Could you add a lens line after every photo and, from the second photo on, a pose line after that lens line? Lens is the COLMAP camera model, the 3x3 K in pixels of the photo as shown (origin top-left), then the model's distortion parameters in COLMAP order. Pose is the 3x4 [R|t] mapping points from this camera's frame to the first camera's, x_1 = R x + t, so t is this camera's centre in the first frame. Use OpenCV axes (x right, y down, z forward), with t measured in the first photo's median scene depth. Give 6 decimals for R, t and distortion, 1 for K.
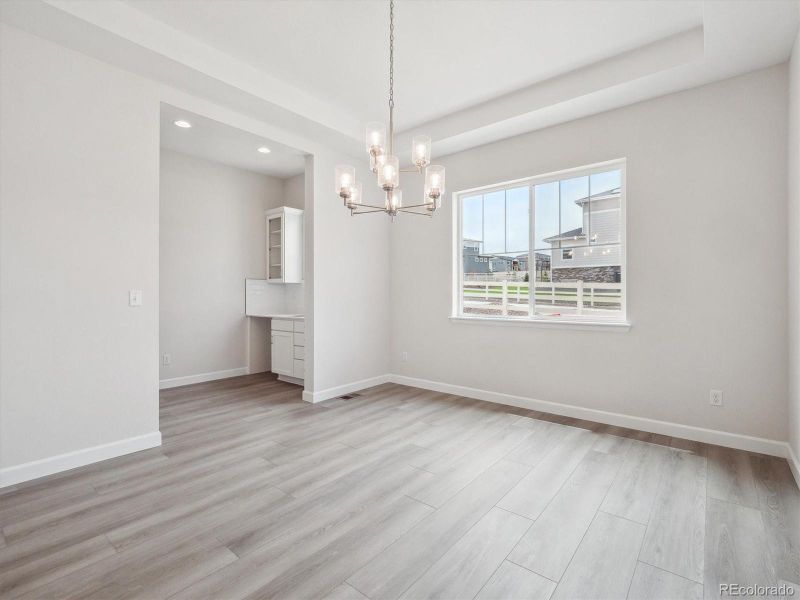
lens RADIAL K [[395.5, 0, 399.0], [0, 395.5, 294.8], [0, 0, 1]] dist [-0.053951, 0.000285]
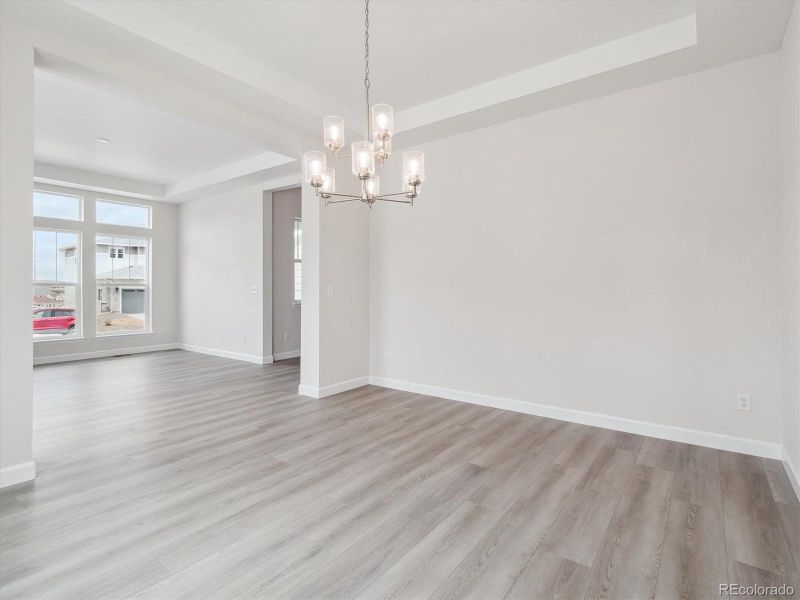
lens RADIAL K [[395.5, 0, 399.0], [0, 395.5, 294.8], [0, 0, 1]] dist [-0.053951, 0.000285]
pose [[-0.999113, -0.000530, -0.042114, -0.054557], [-0.000711, 0.999990, 0.004303, 0.006966], [0.042112, 0.004329, -0.999104, 1.888110]]
